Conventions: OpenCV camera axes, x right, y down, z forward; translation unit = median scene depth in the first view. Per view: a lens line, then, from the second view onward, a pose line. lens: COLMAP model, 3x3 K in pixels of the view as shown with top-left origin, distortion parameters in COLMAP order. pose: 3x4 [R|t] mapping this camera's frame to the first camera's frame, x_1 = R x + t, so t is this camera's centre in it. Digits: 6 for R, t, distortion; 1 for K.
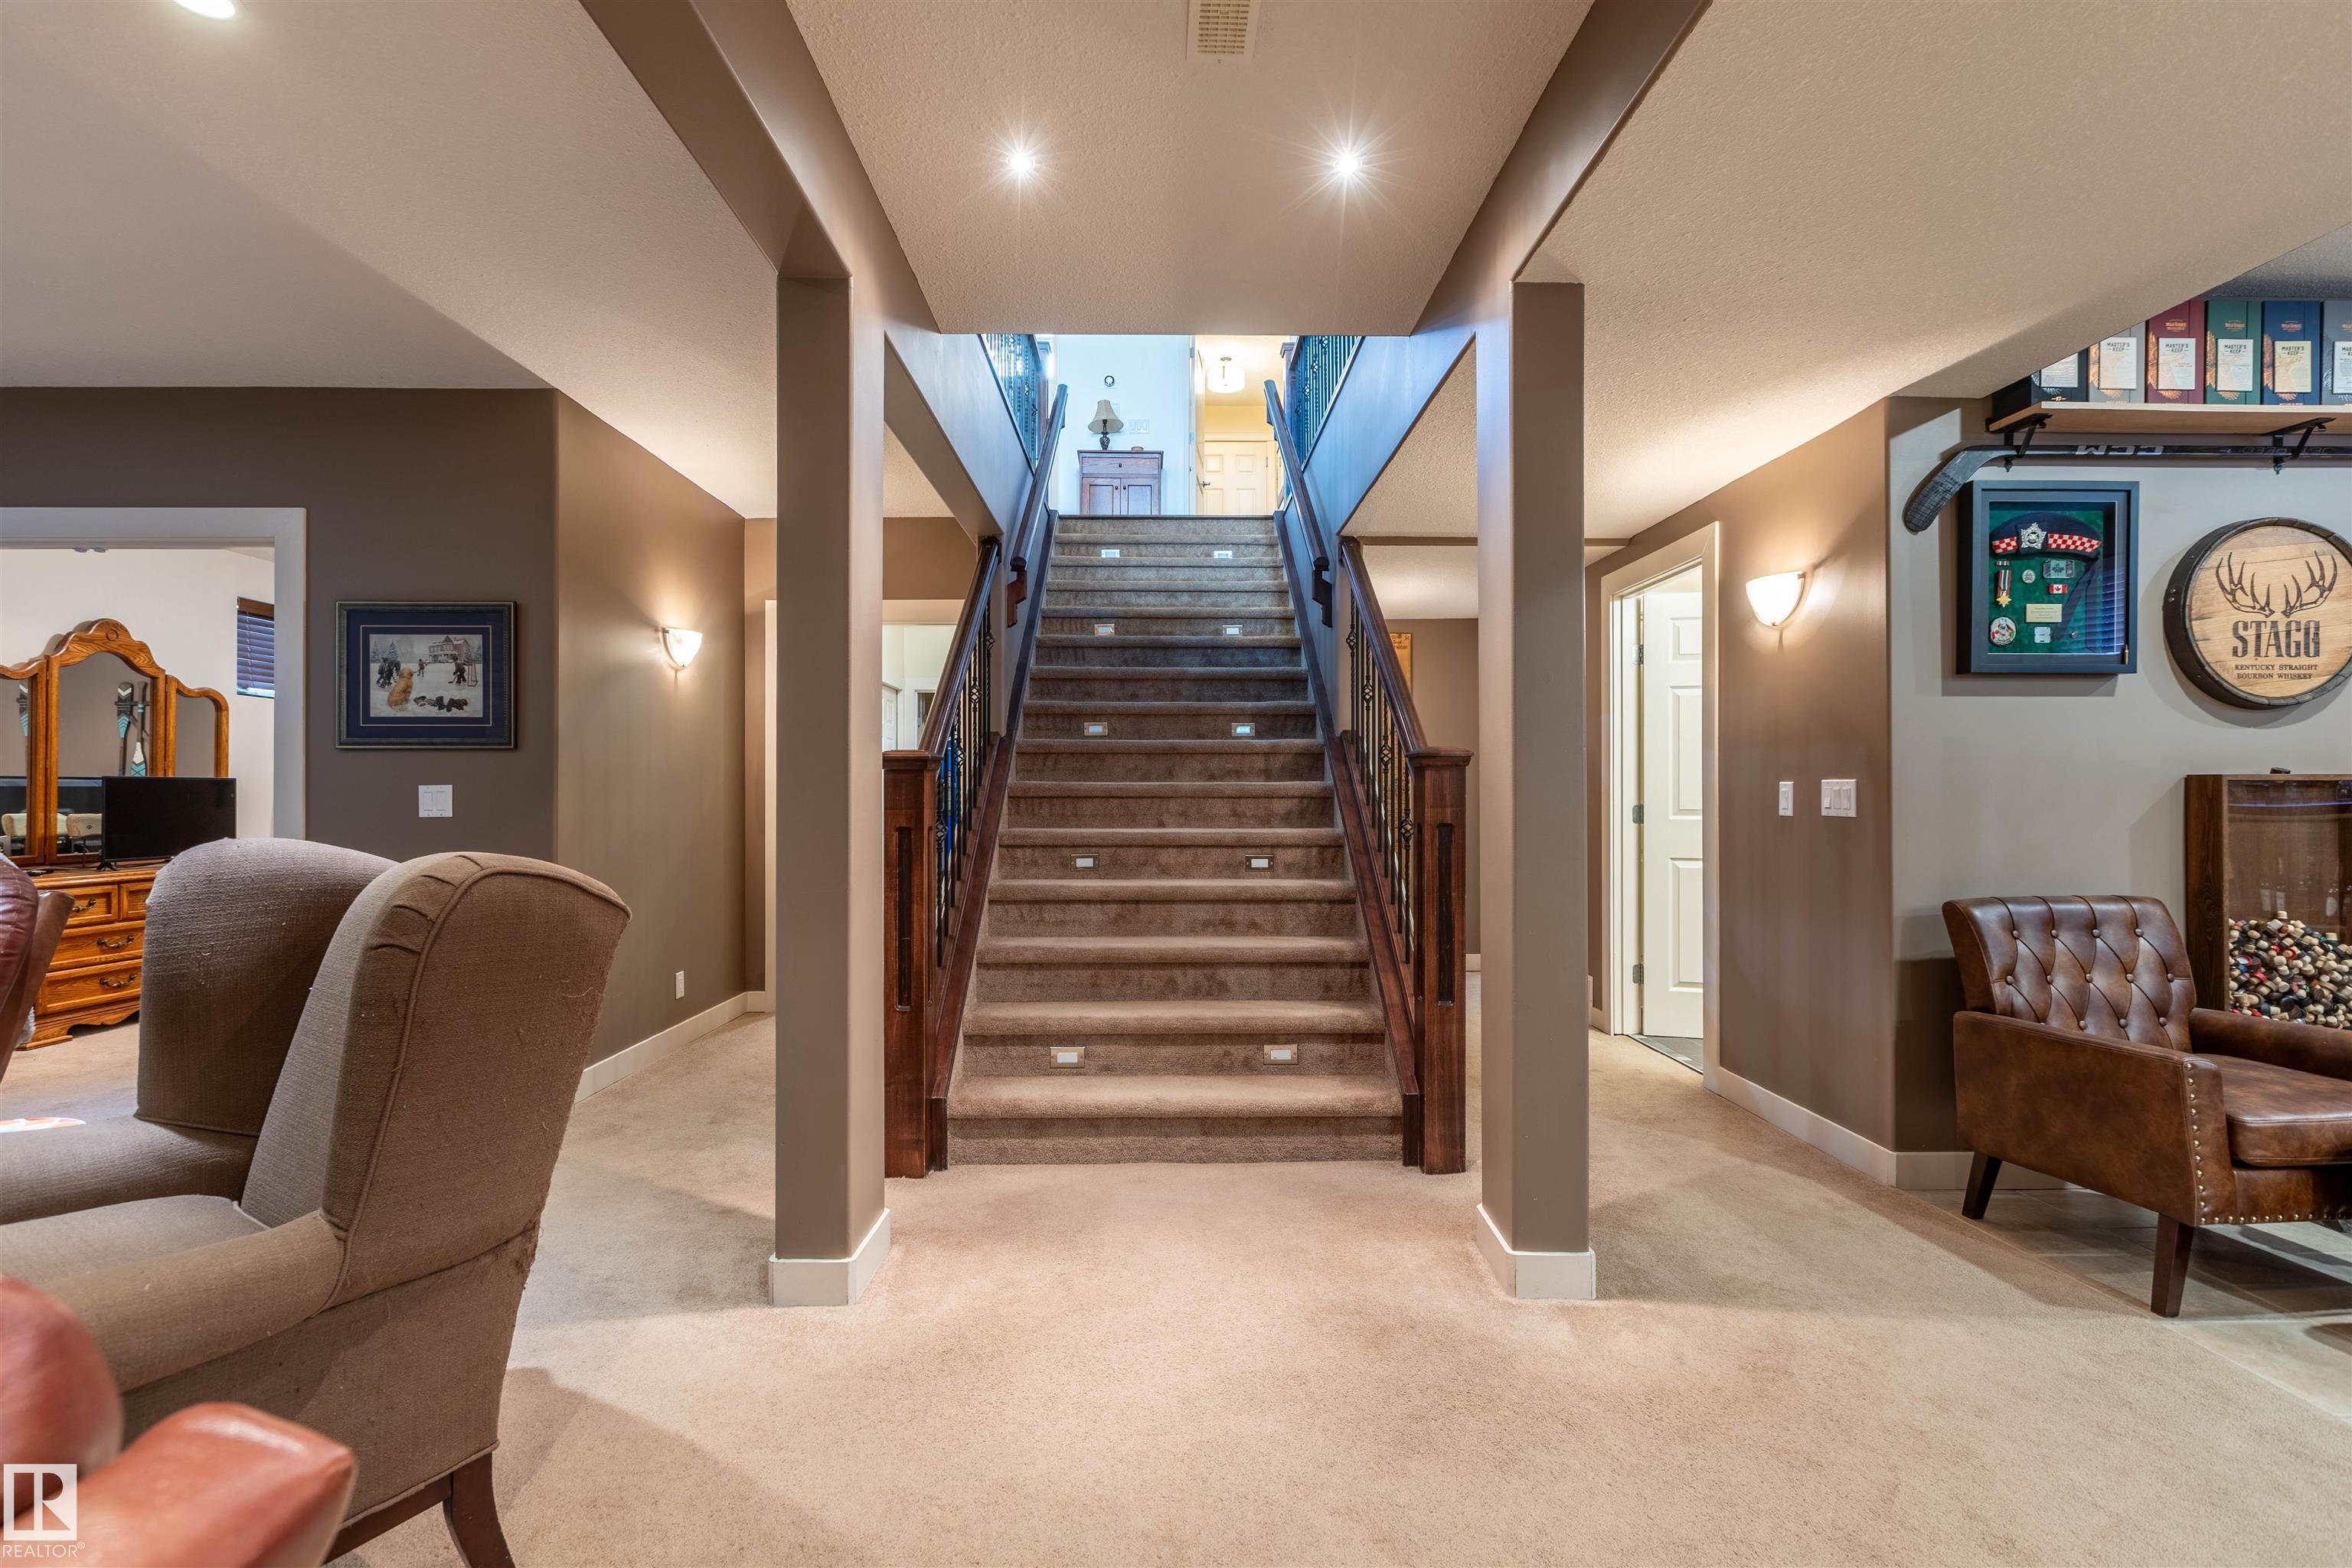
lens RADIAL K [[1075.8, 0, 1174.3], [0, 1075.8, 778.6], [0, 0, 1]] dist [0.000684, 0.000183]
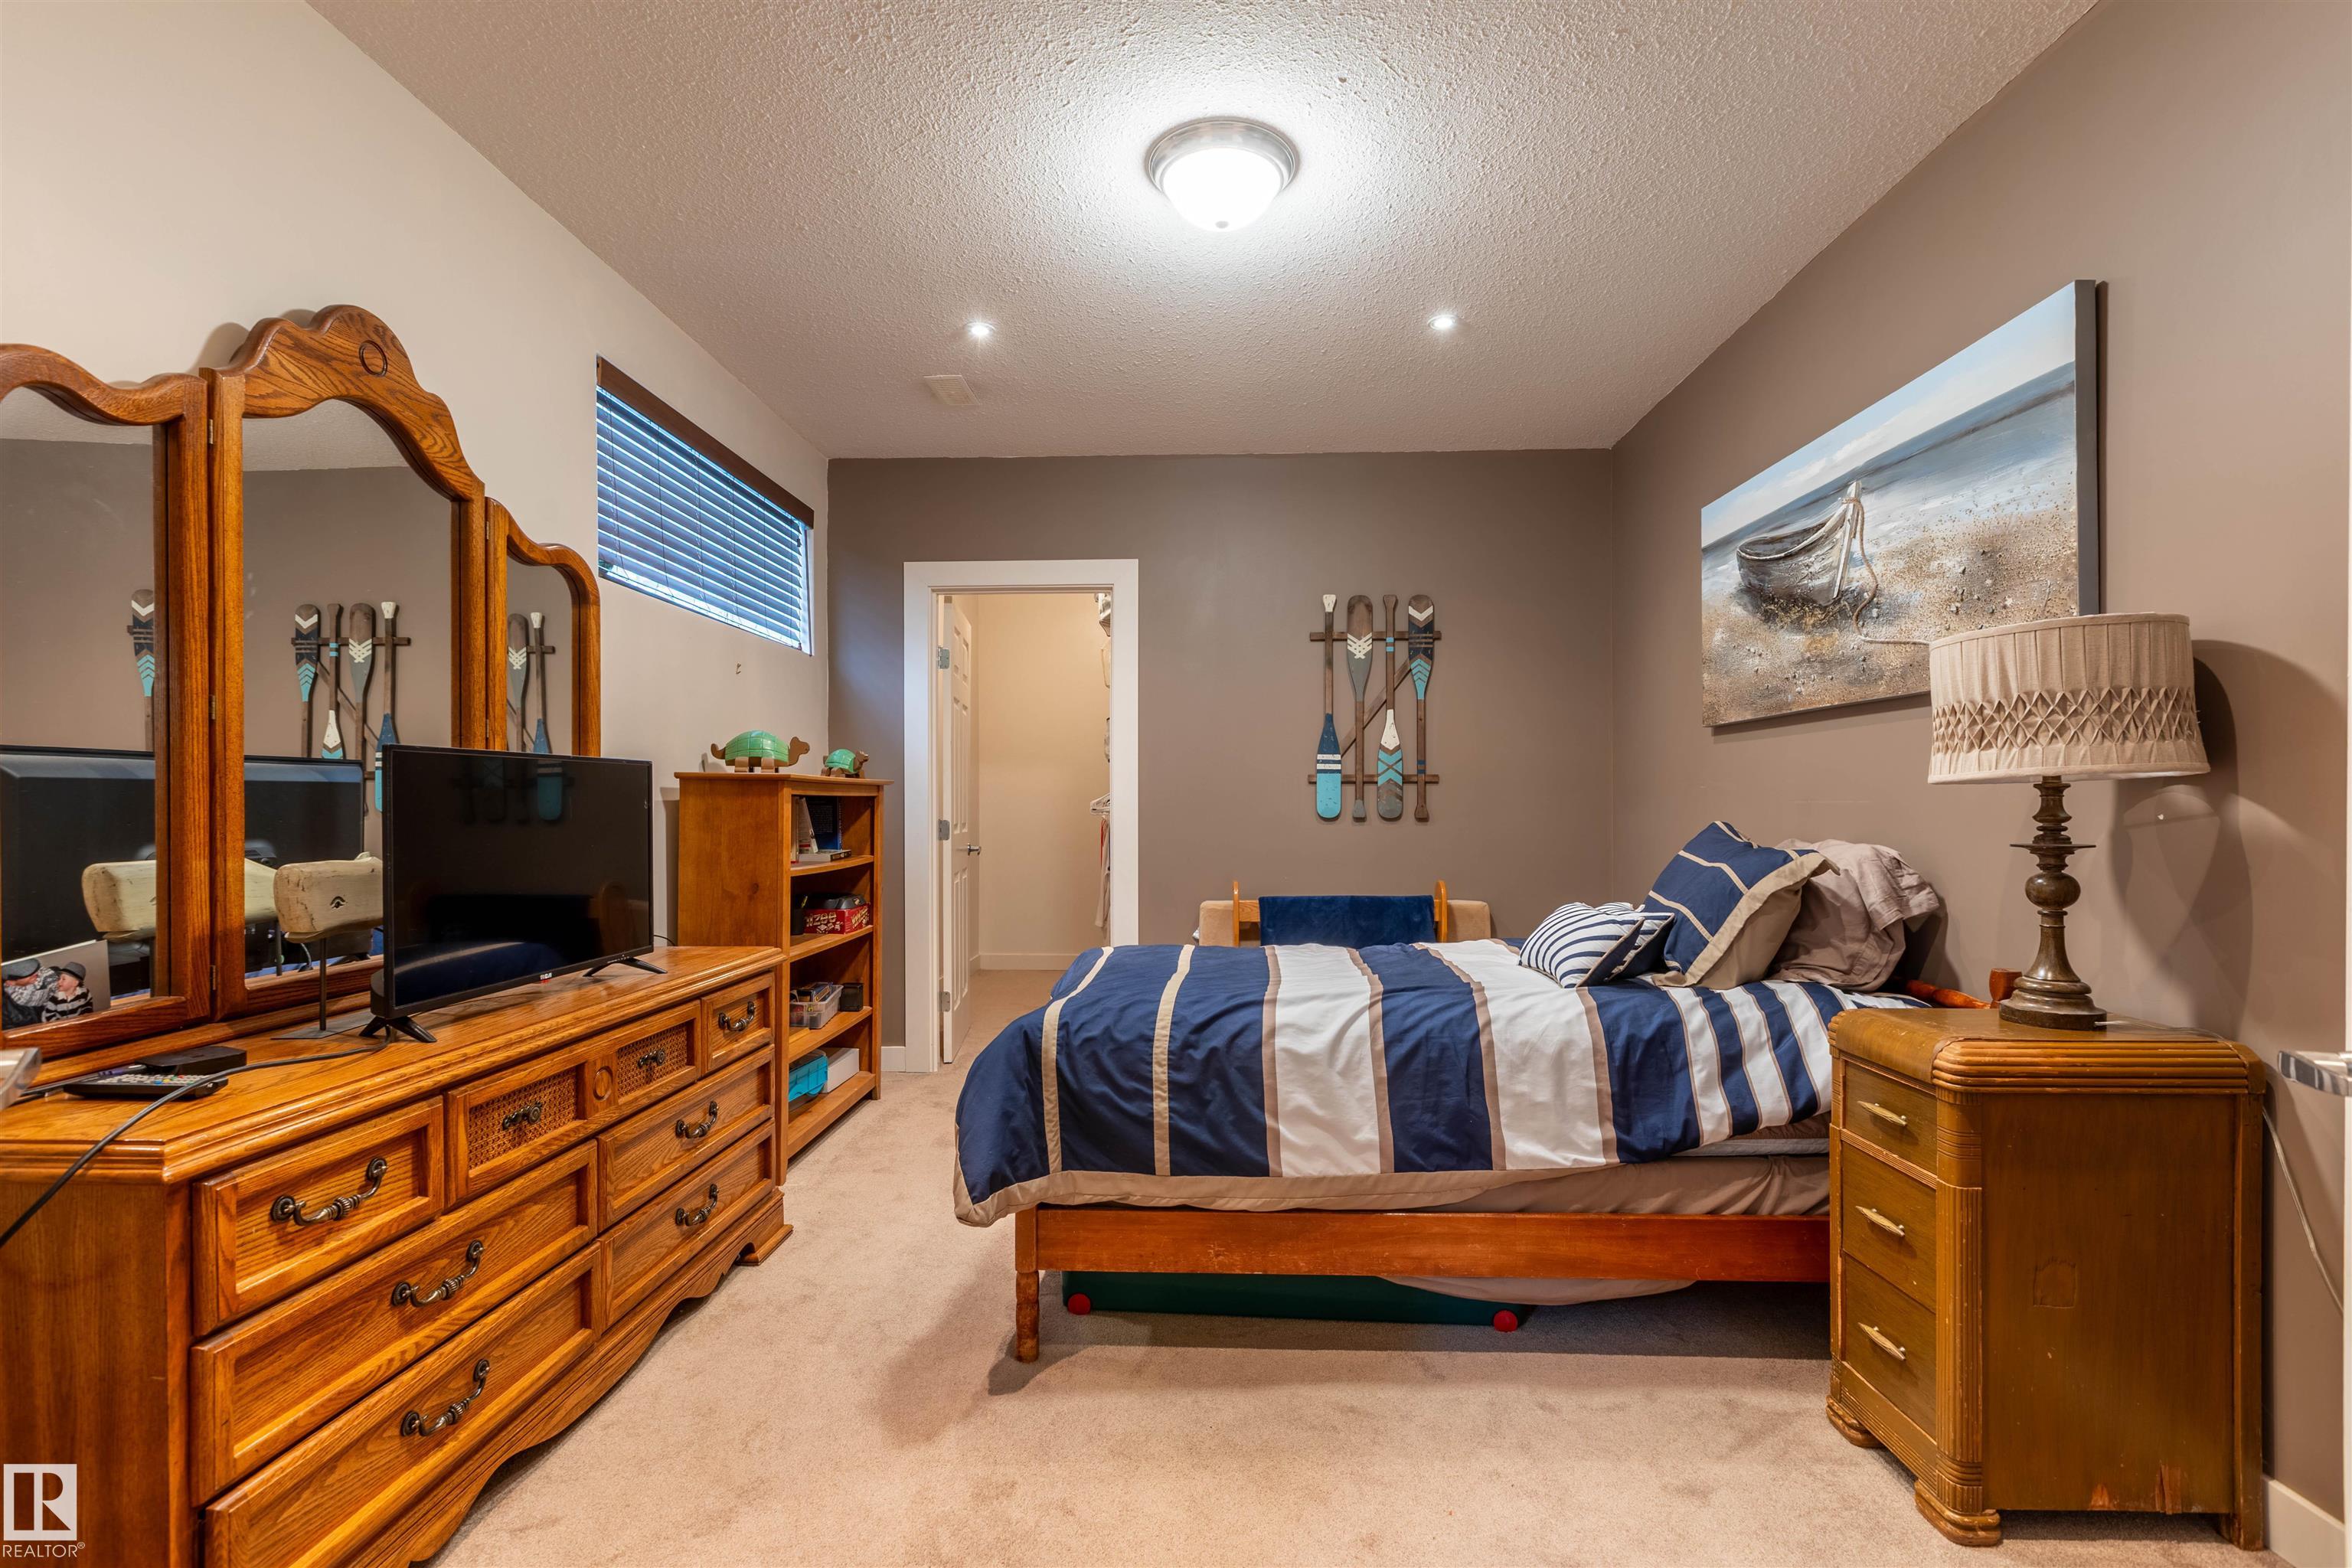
lens RADIAL K [[1075.8, 0, 1181.8], [0, 1075.8, 802.4], [0, 0, 1]] dist [0.000684, 0.000183]
pose [[0.998858, 0.000031, -0.047786, -0.733722], [0.000677, 0.999890, 0.014804, 0.010235], [0.047781, -0.014820, 0.998748, 0.683680]]
